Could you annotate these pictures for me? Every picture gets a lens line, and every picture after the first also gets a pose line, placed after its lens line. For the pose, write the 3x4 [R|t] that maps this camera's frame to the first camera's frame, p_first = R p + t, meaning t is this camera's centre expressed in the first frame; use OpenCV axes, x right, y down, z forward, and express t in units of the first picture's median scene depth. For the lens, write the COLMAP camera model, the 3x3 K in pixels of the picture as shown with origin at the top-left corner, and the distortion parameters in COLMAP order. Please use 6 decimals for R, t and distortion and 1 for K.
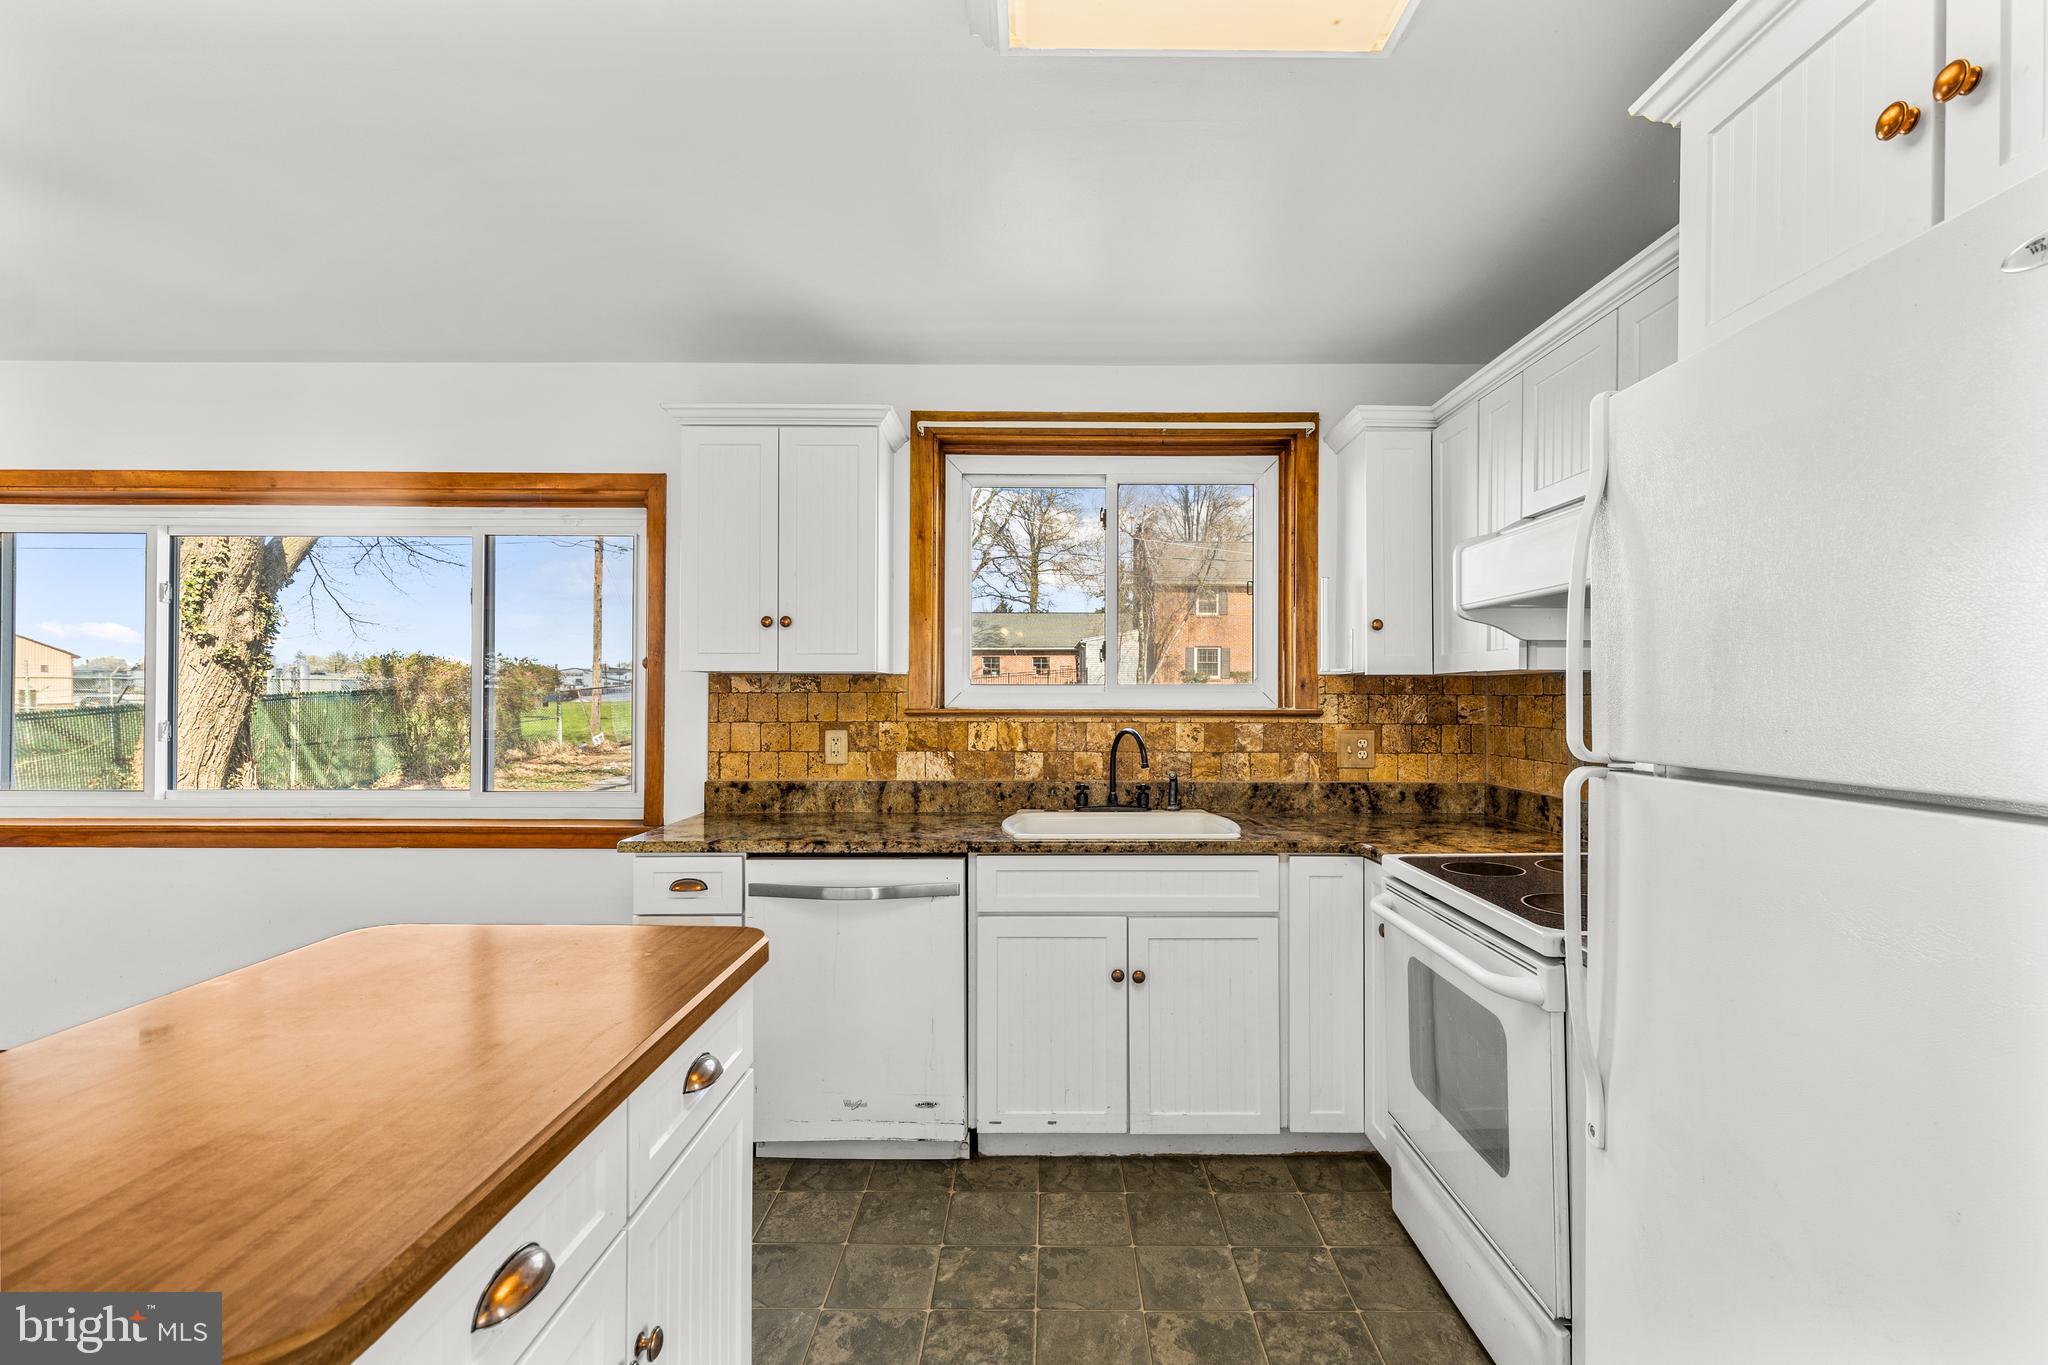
lens RADIAL K [[938.6, 0, 1059.9], [0, 938.6, 691.9], [0, 0, 1]] dist [0.007564, 0.001385]
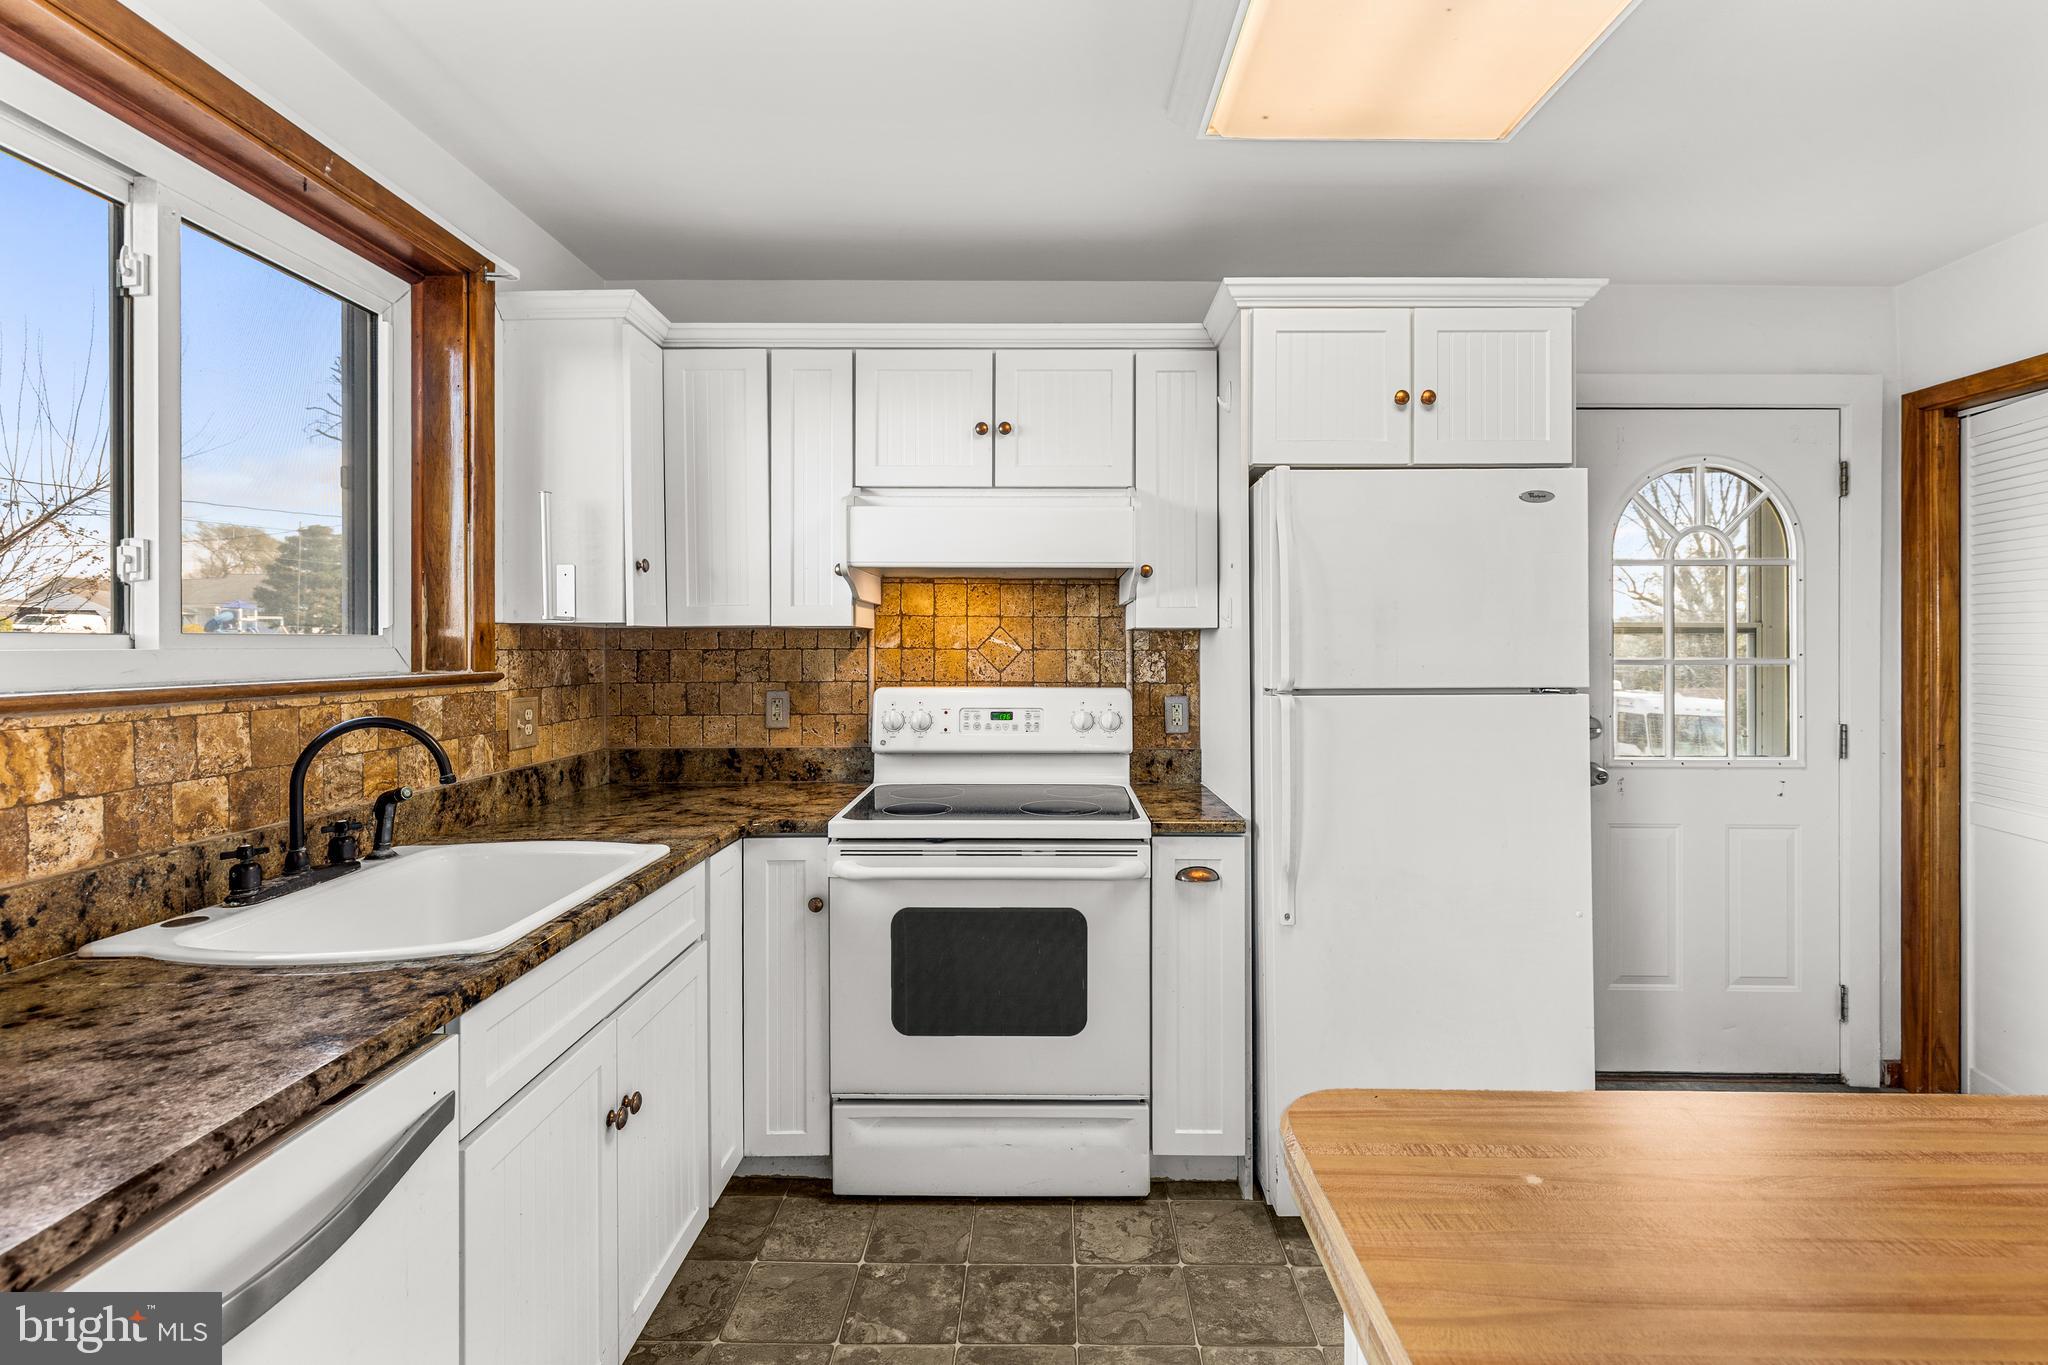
lens RADIAL K [[938.6, 0, 1029.7], [0, 938.6, 645.7], [0, 0, 1]] dist [0.007564, 0.001385]
pose [[0.006958, -0.002731, 0.999972, -0.438733], [-0.000623, 0.999996, 0.002735, -0.003264], [-0.999976, -0.000642, 0.006957, 0.592622]]
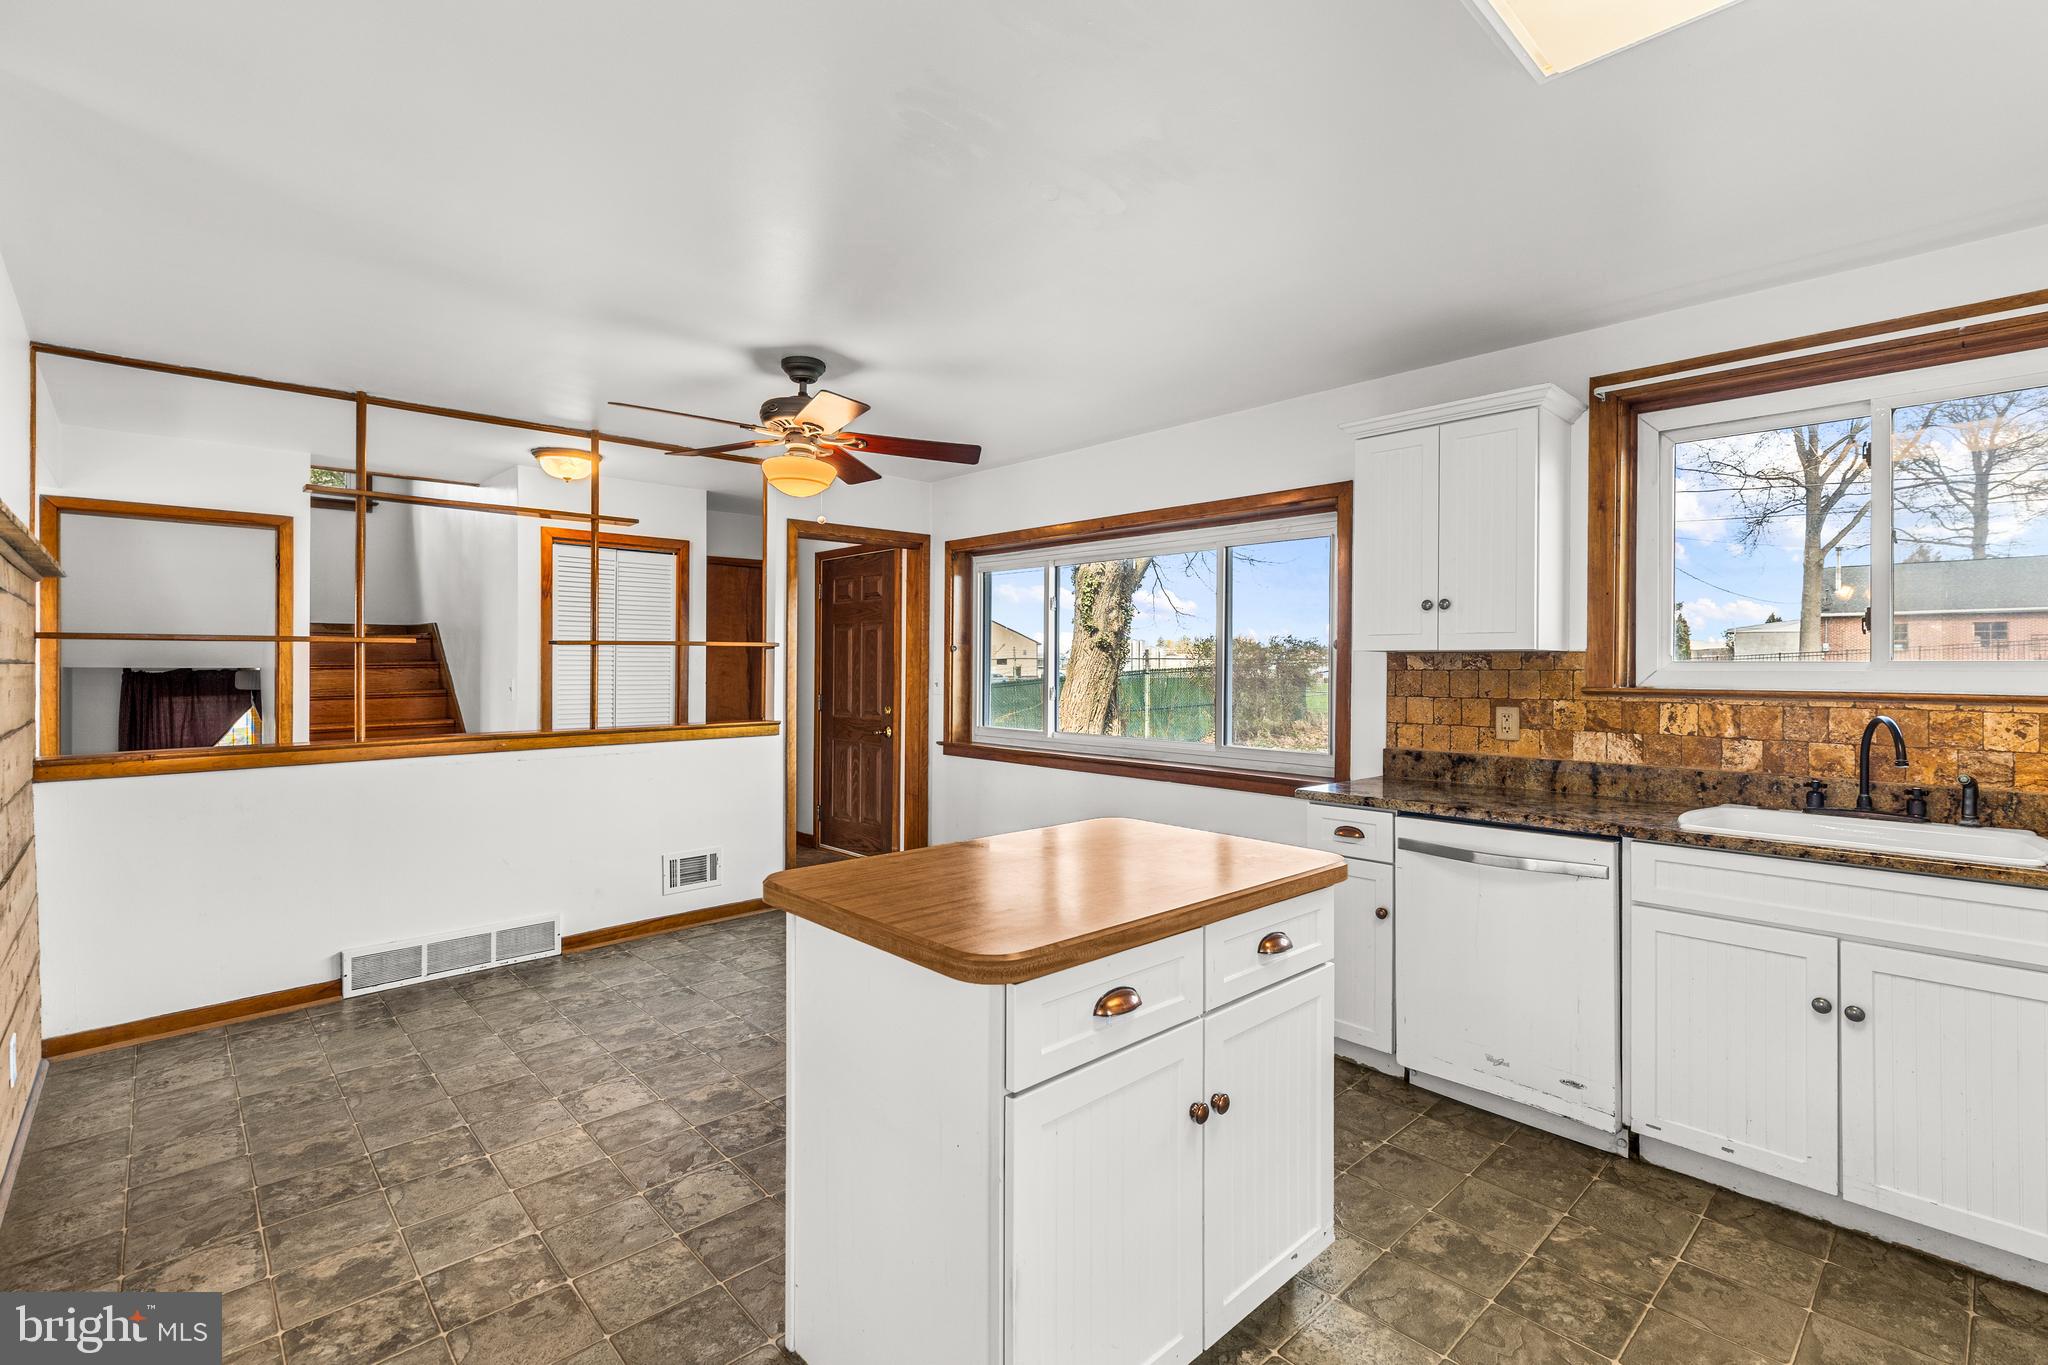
lens RADIAL K [[938.6, 0, 1024.5], [0, 938.6, 682.2], [0, 0, 1]] dist [0.007564, 0.001385]
pose [[0.681698, 0.014049, -0.731499, 0.154493], [-0.004674, 0.999879, 0.014847, 0.001241], [0.731619, -0.006702, 0.681681, -0.084893]]
